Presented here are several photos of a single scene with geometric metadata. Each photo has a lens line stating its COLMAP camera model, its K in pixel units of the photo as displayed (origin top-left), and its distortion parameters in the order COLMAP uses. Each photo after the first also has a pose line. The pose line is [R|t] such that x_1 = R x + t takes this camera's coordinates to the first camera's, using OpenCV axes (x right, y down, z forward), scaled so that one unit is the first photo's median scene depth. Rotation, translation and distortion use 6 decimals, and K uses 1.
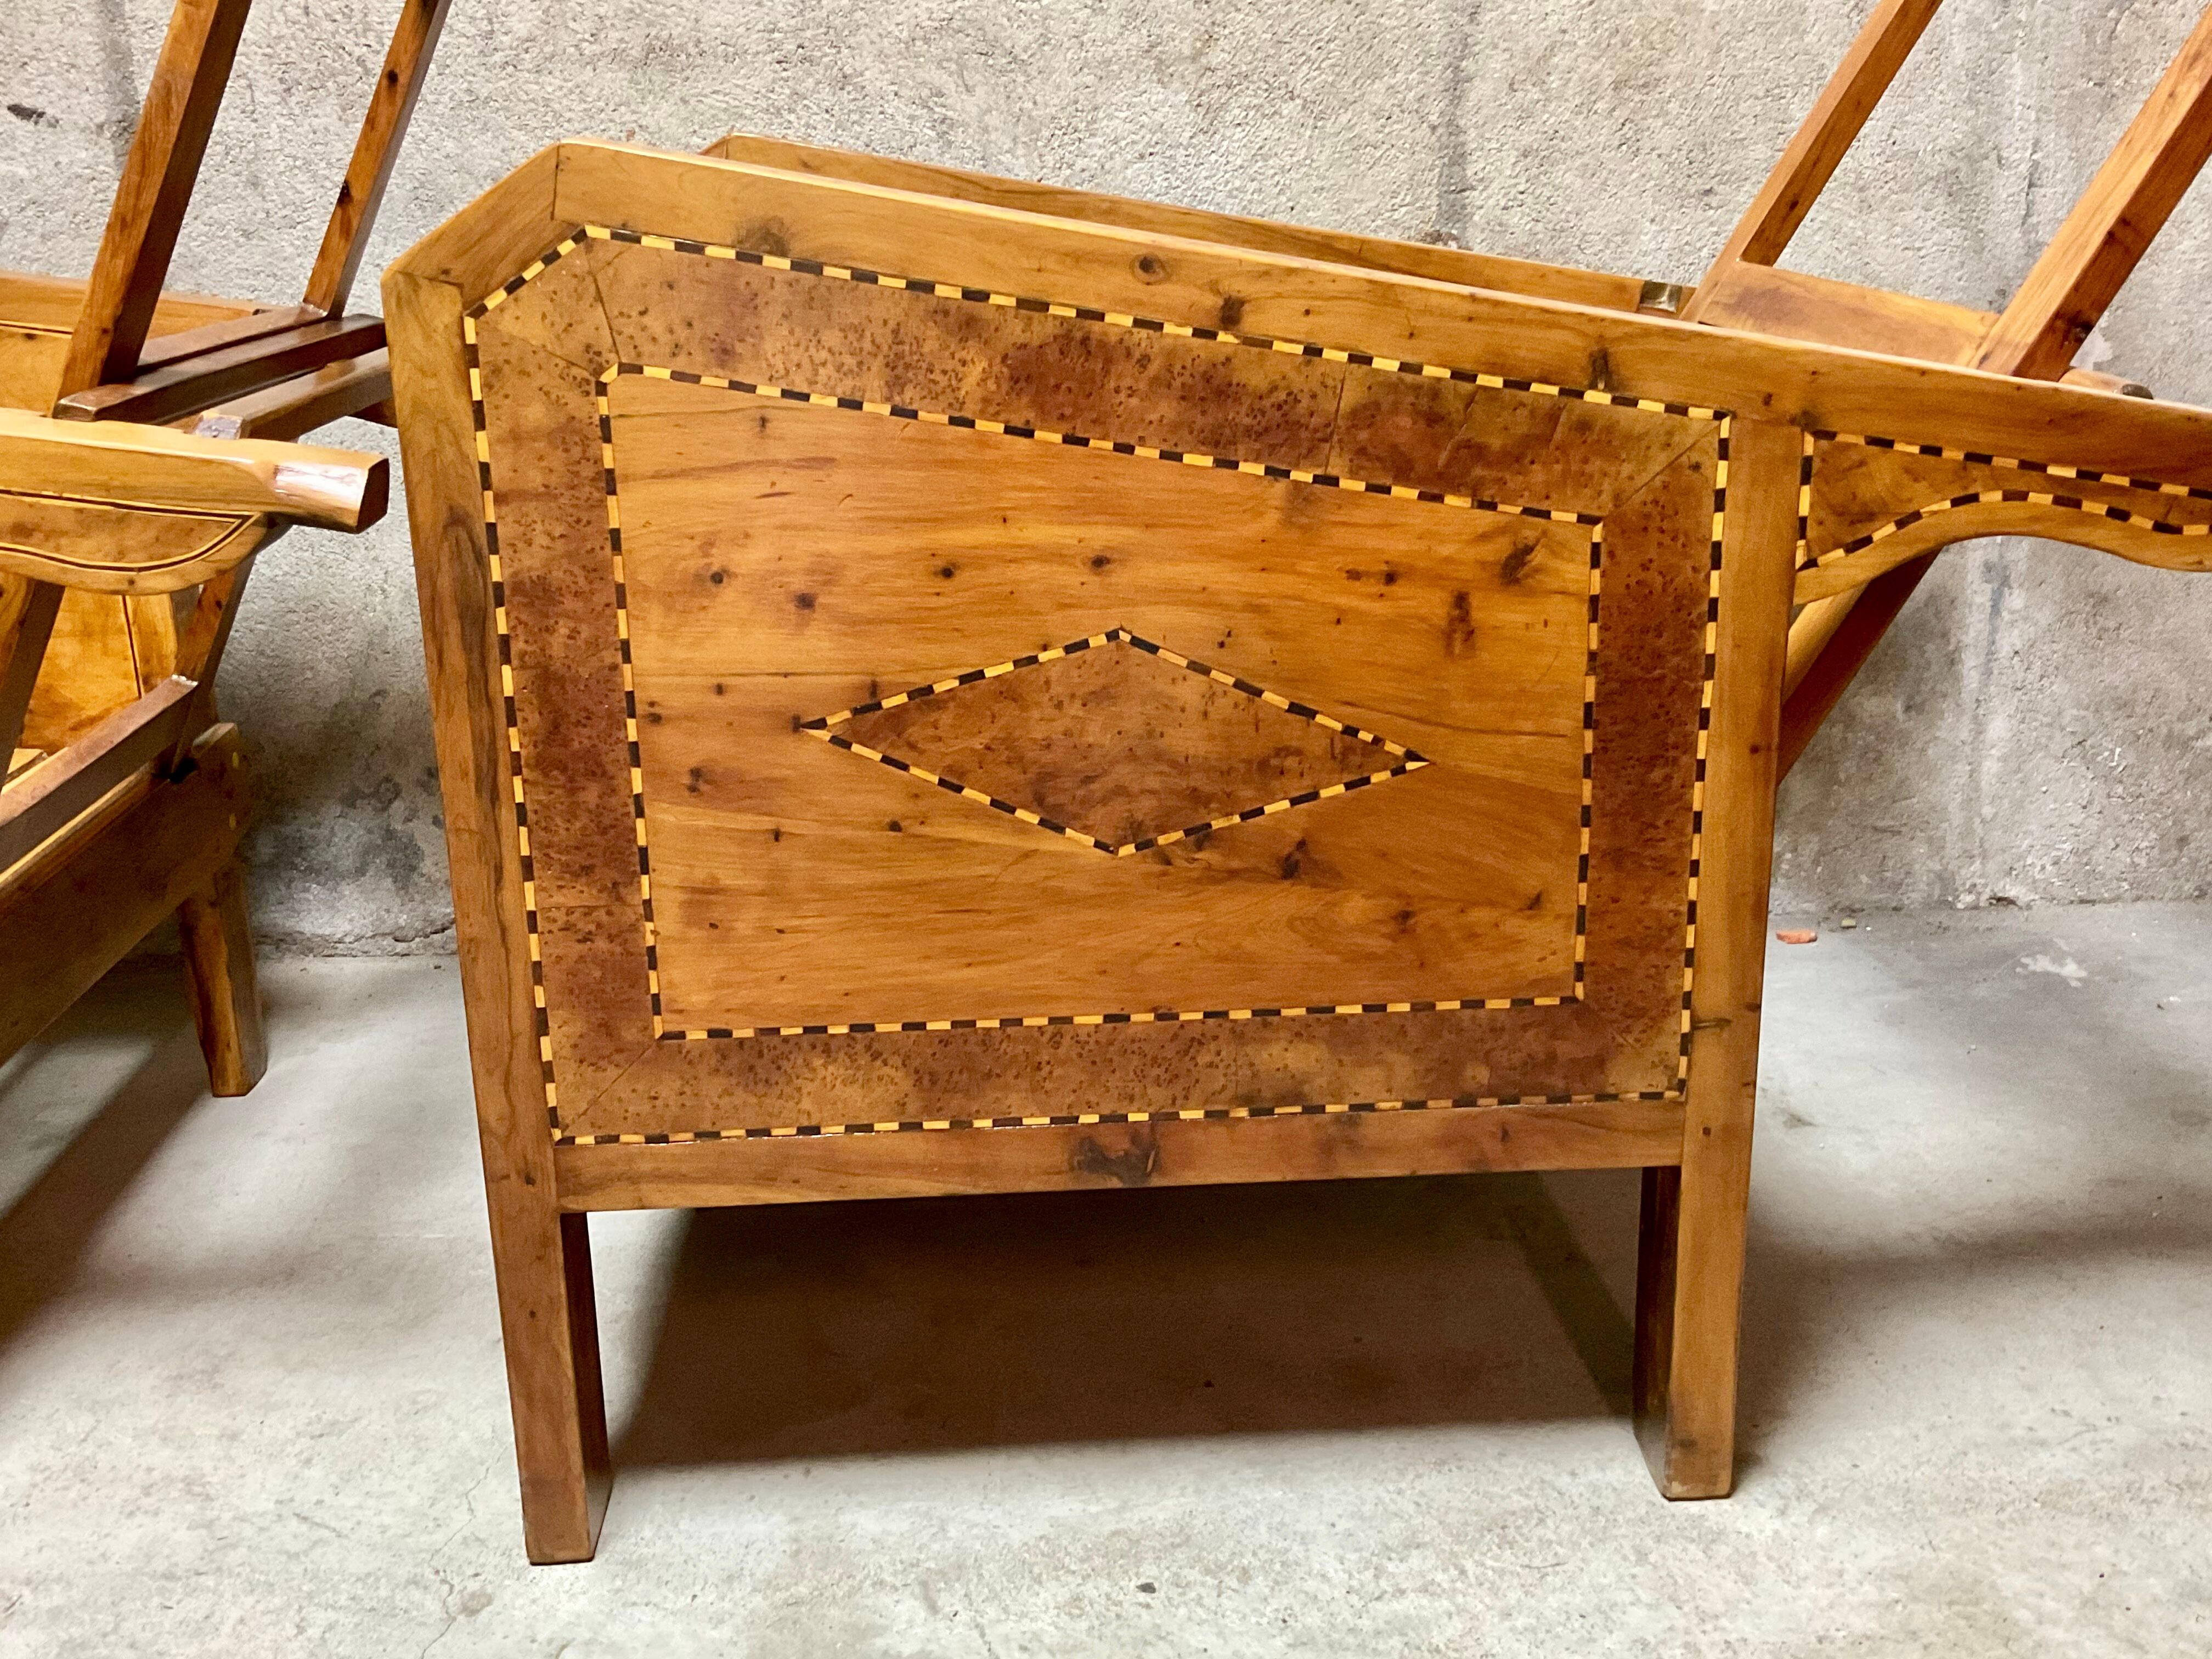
lens RADIAL K [[2204.4, 0, 1106.0], [0, 2204.4, 829.5], [0, 0, 1]] dist [0.099047, -0.221952]
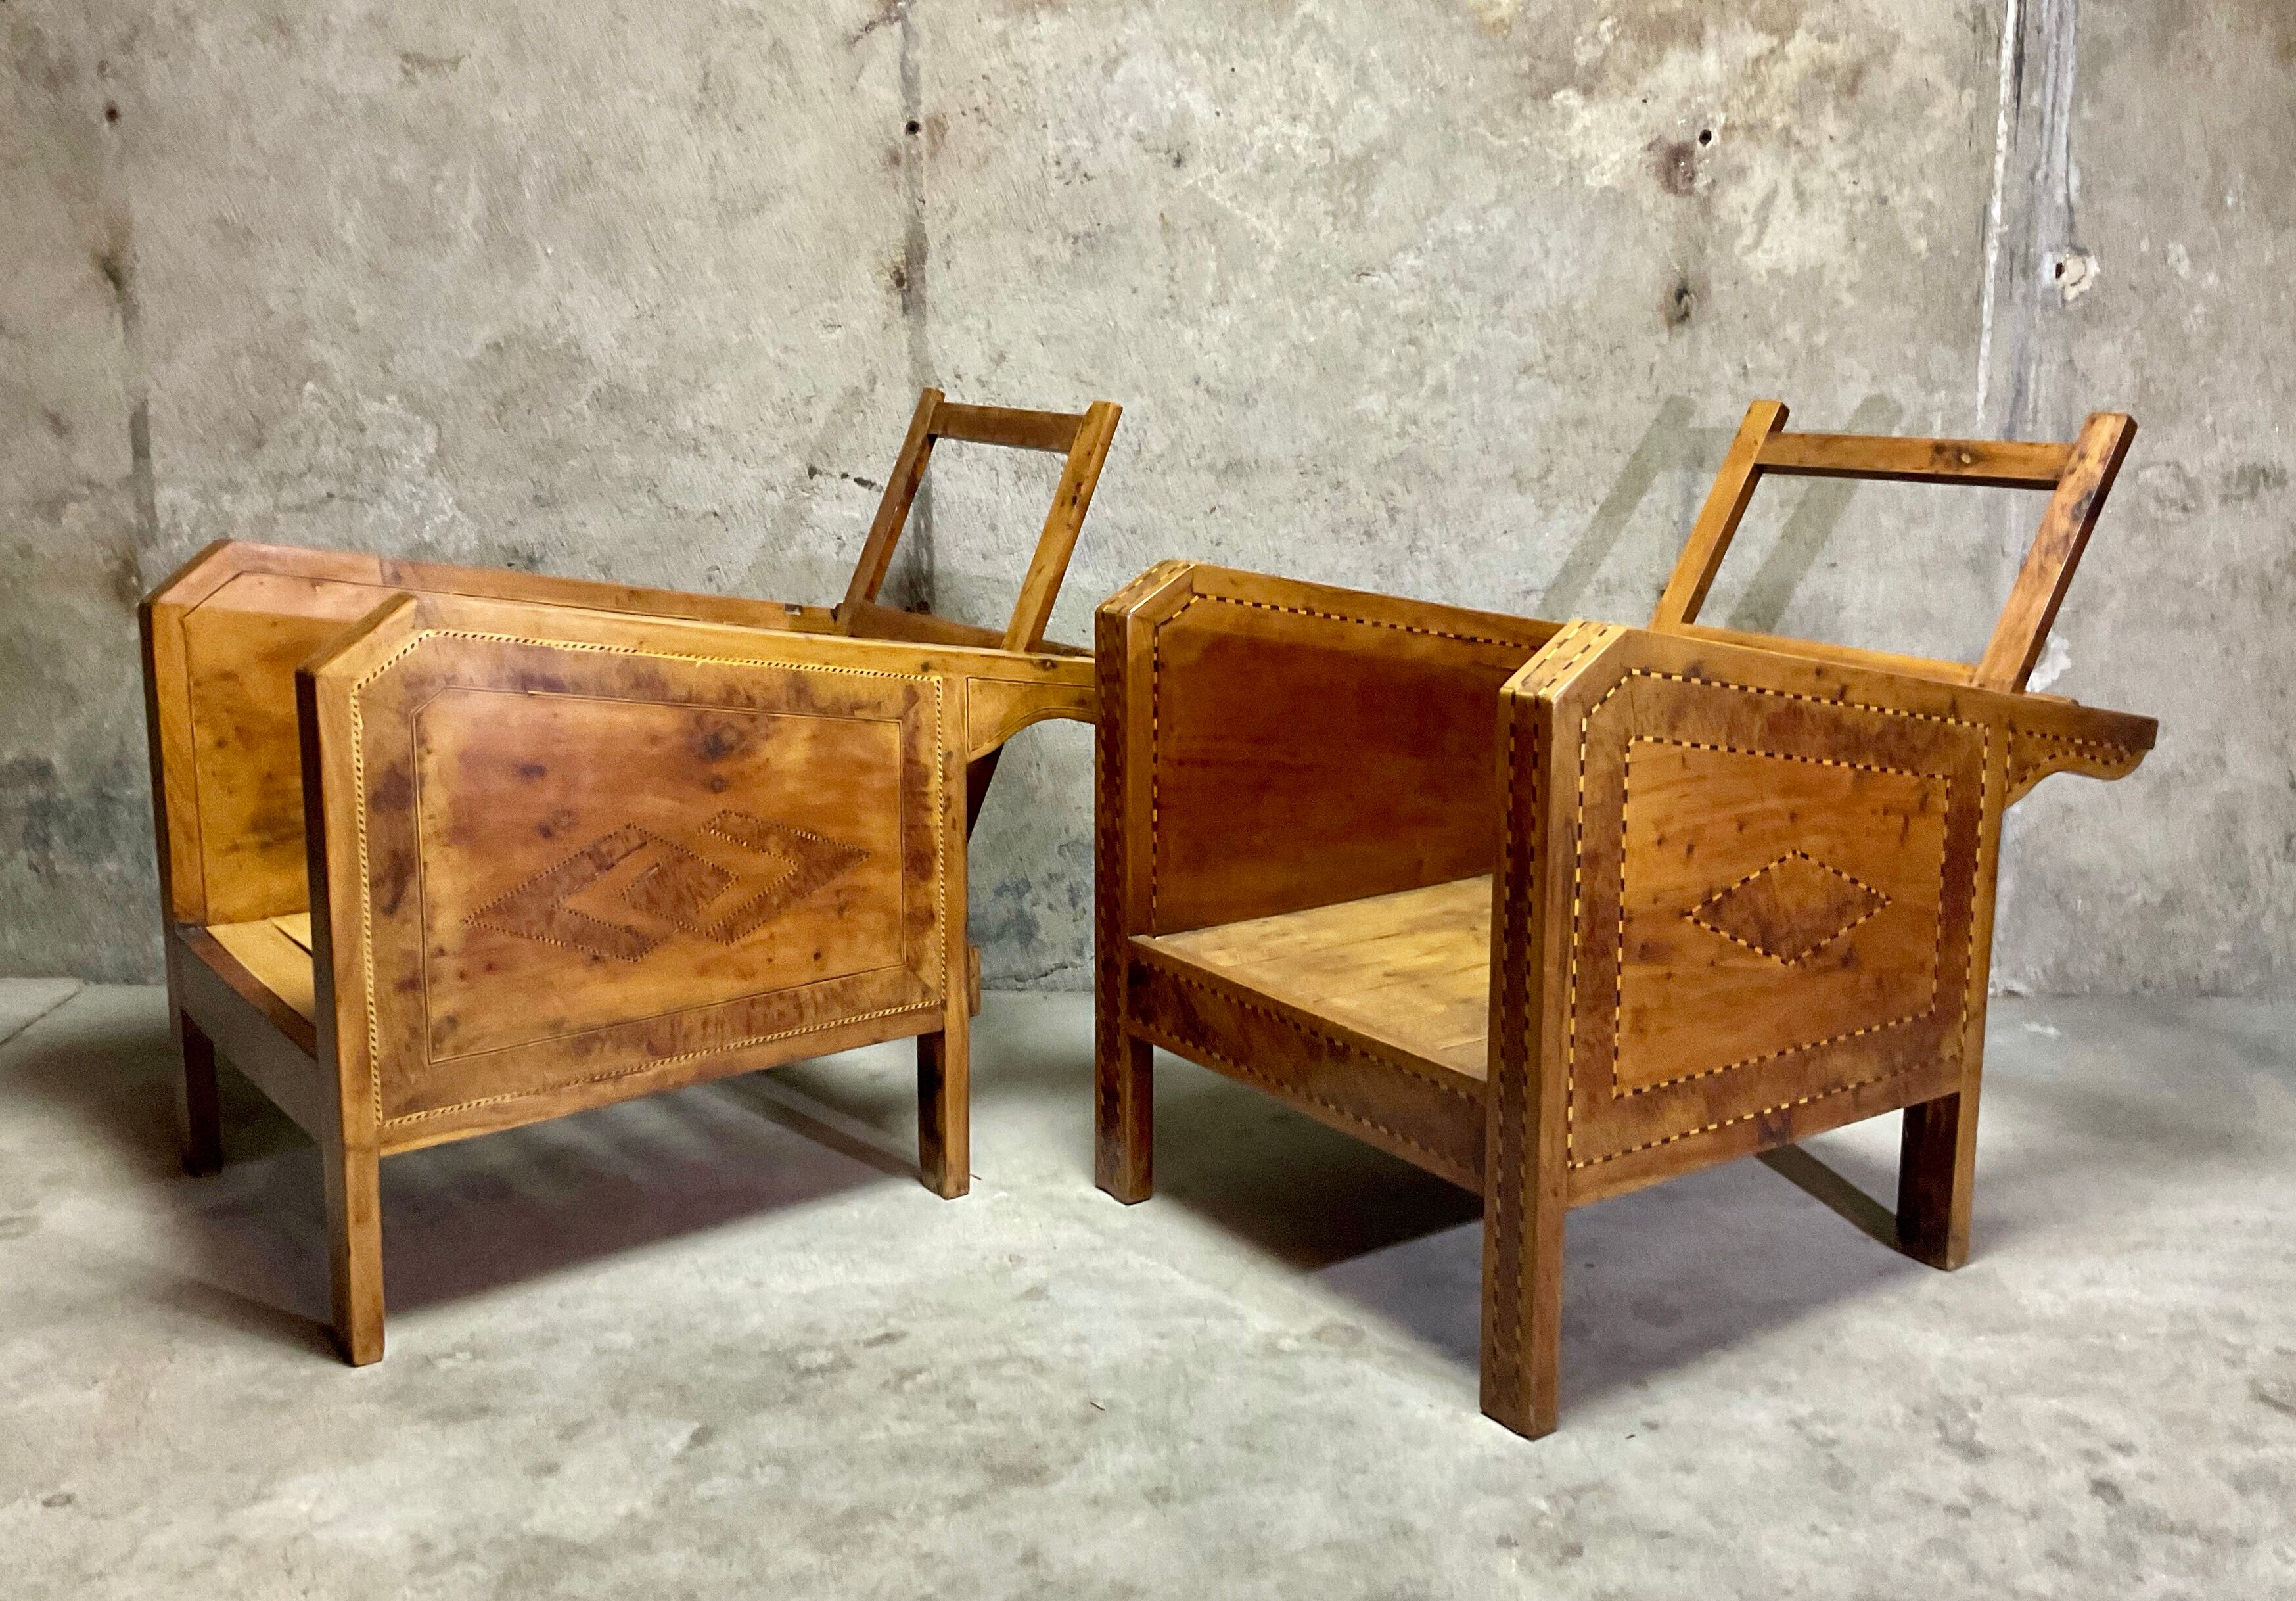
lens RADIAL K [[2166.5, 0, 1216.3], [0, 2166.5, 751.2], [0, 0, 1]] dist [0.123331, -0.287960]
pose [[0.999118, 0.037590, 0.018699, -0.400769], [-0.035031, 0.991887, -0.122199, 0.137990], [-0.023141, 0.121436, 0.992329, -1.117364]]
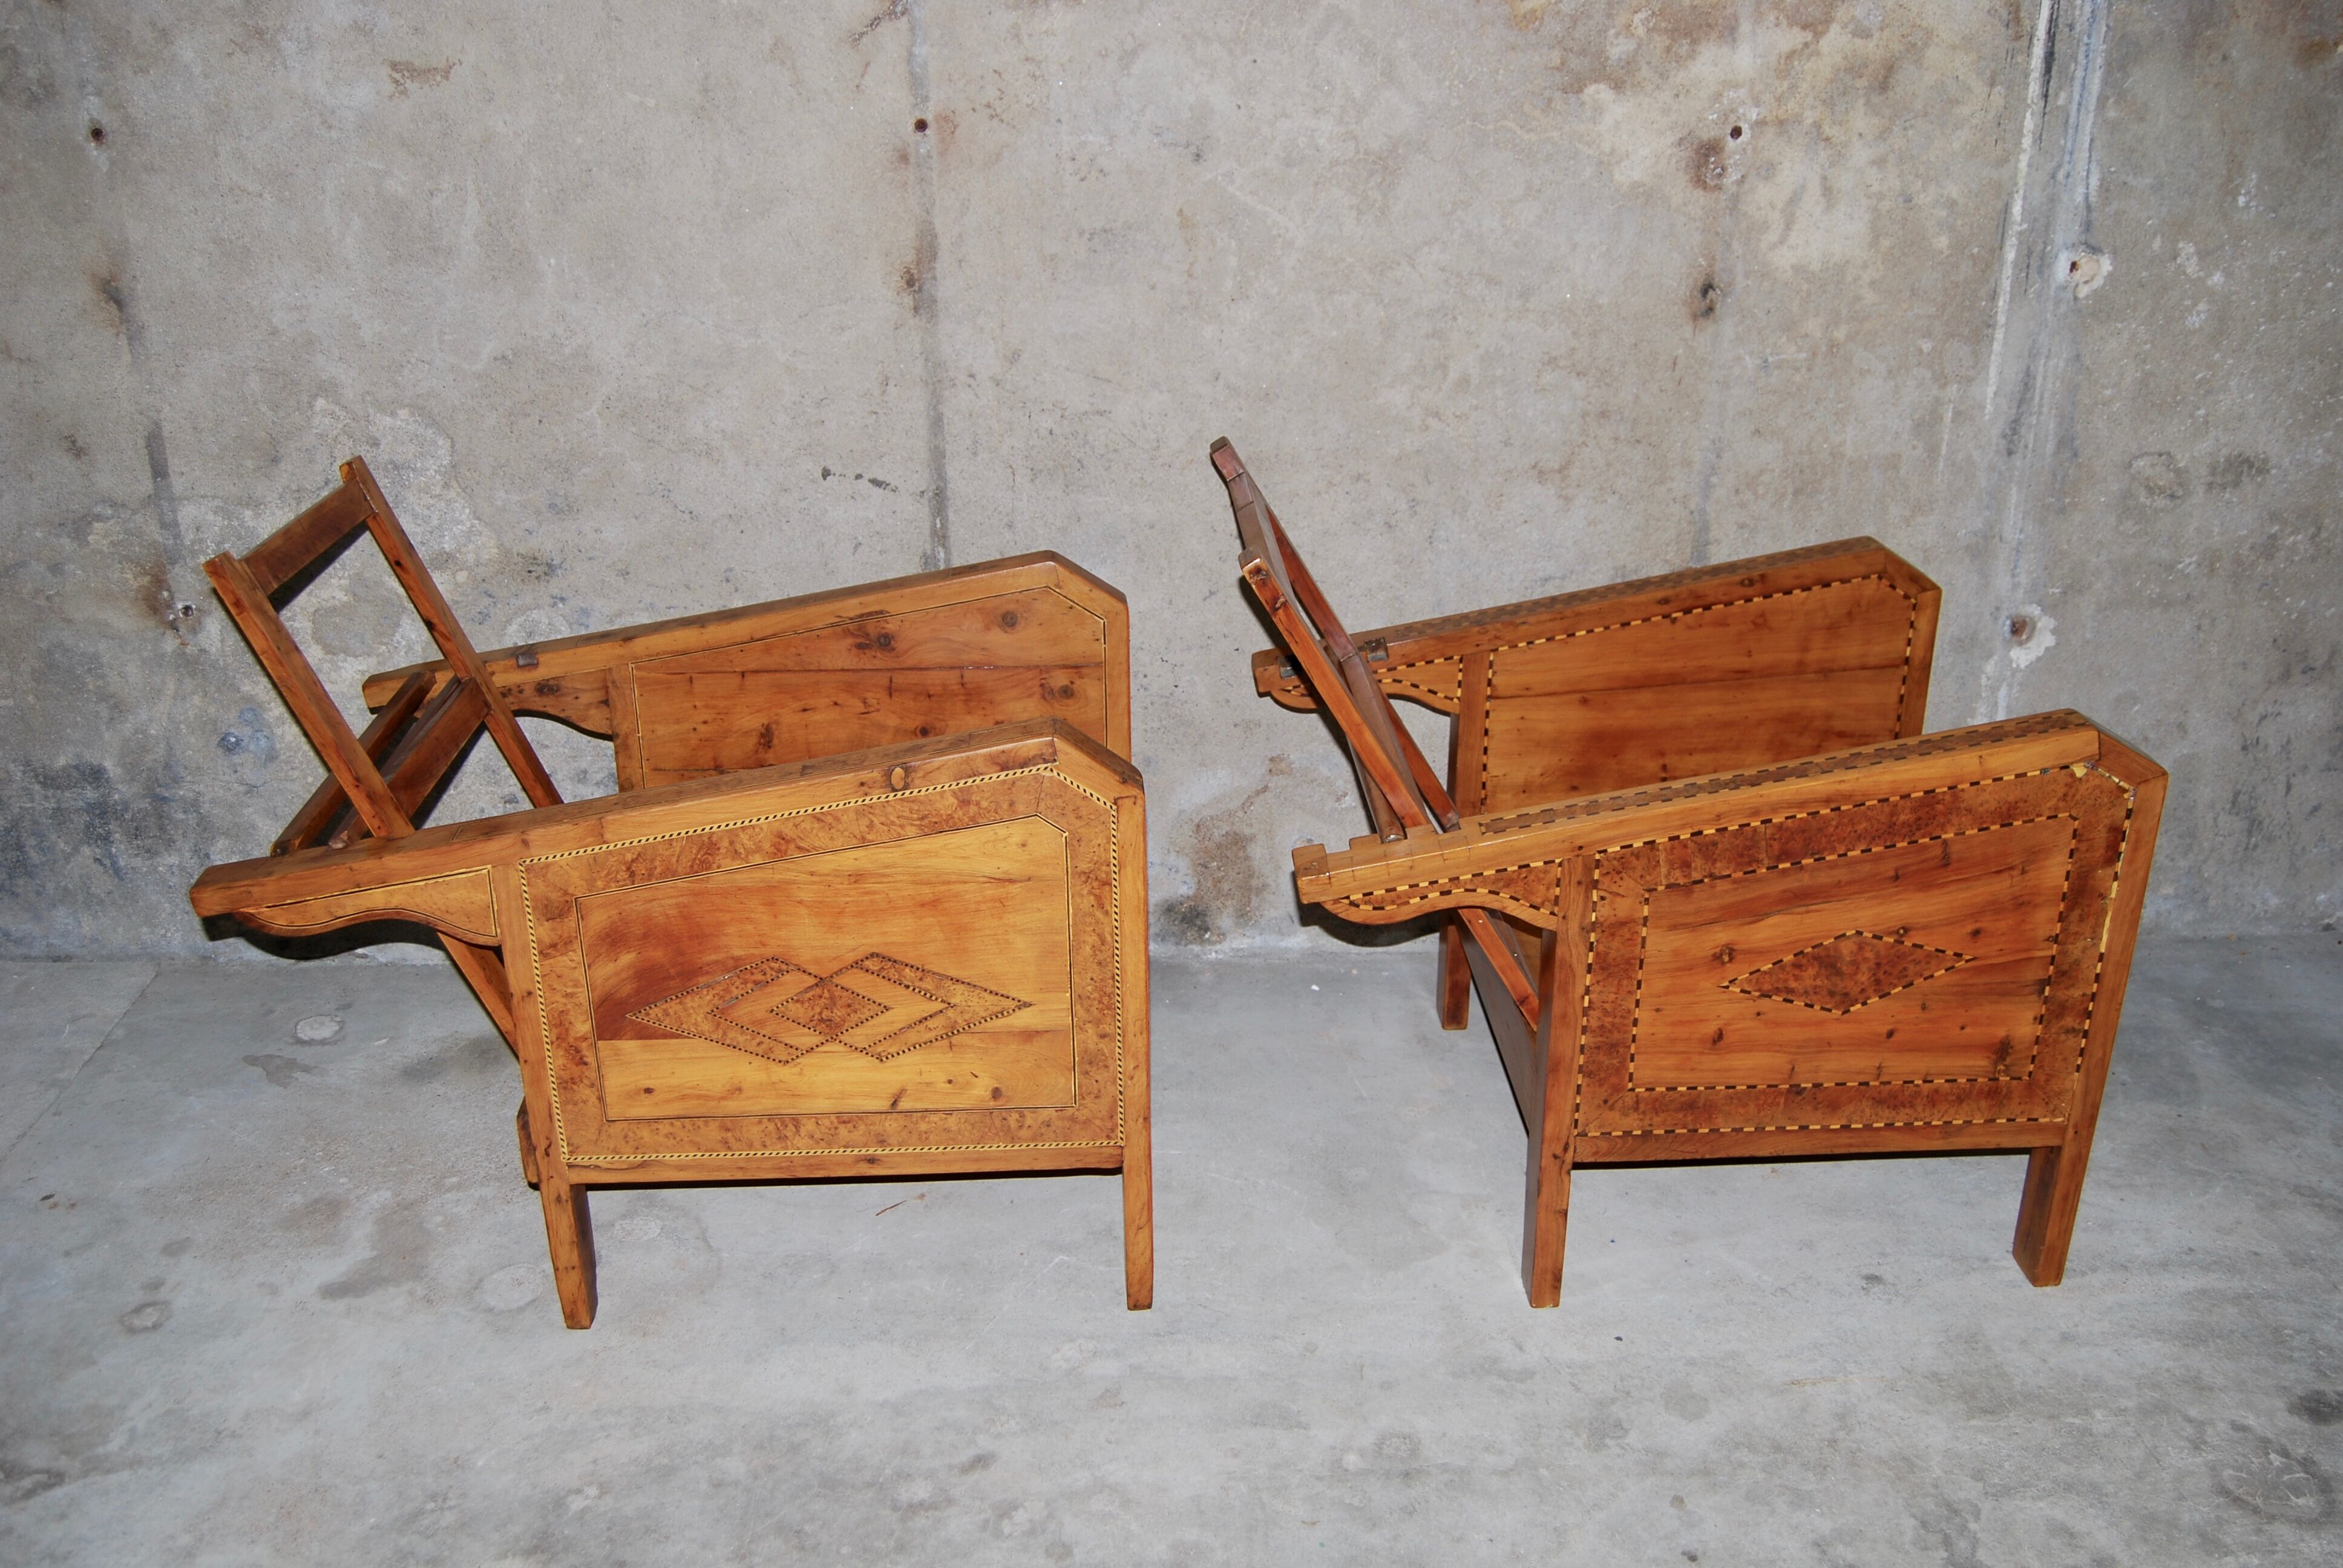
lens RADIAL K [[2056.8, 0, 1198.4], [0, 2056.8, 772.4], [0, 0, 1]] dist [-0.088372, 0.032045]
pose [[0.998327, 0.017652, 0.055061, -0.549772], [-0.022226, 0.996252, 0.083588, -0.404712], [-0.053379, -0.084672, 0.994978, -1.002368]]
